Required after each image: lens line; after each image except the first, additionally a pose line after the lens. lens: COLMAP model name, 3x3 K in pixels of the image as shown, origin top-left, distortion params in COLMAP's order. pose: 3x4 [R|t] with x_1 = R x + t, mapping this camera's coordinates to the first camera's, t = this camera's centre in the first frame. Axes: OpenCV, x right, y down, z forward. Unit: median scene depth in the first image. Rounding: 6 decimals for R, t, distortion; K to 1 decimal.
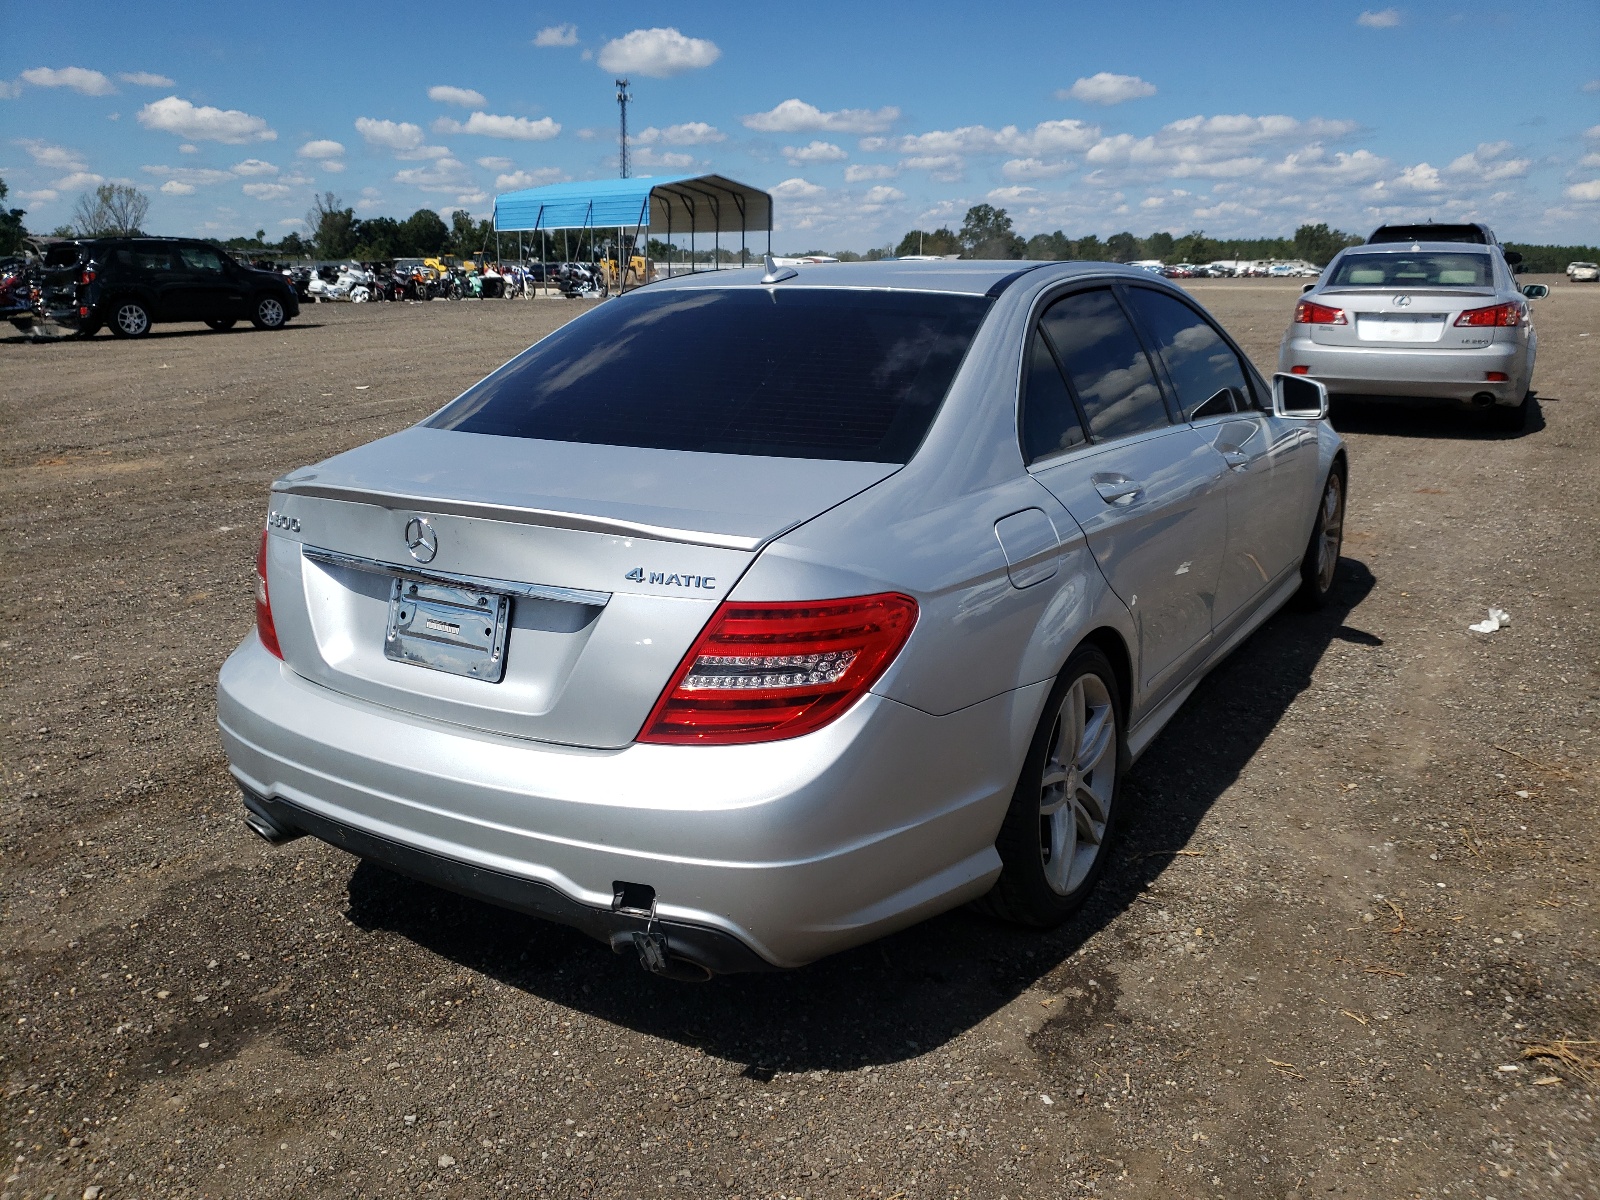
lens RADIAL K [[1209.9, 0, 803.6], [0, 1209.9, 595.5], [0, 0, 1]] dist [0.018741, 0.010928]
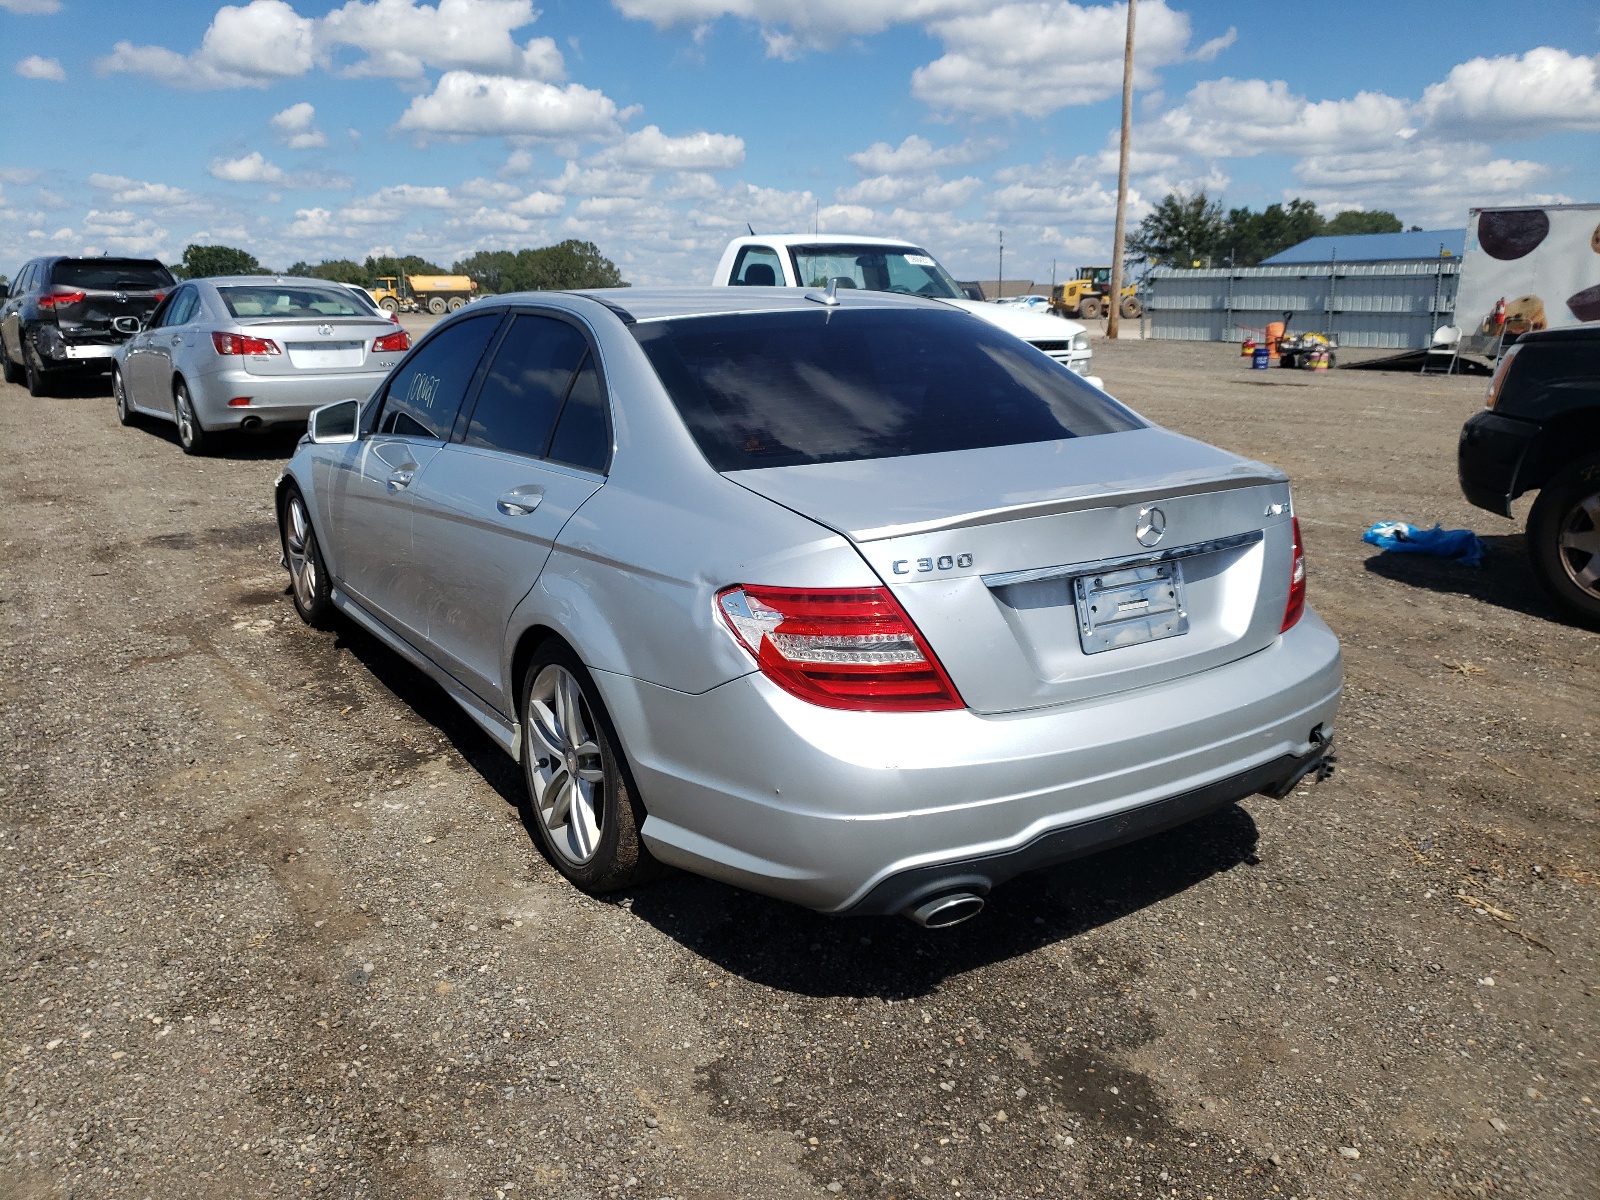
lens RADIAL K [[1209.9, 0, 803.8], [0, 1209.9, 603.6], [0, 0, 1]] dist [0.018741, 0.010928]
pose [[0.444568, -0.224362, 0.867192, -1.039490], [0.242483, 0.962119, 0.124613, -0.139941], [-0.862300, 0.154881, 0.482131, 0.532476]]
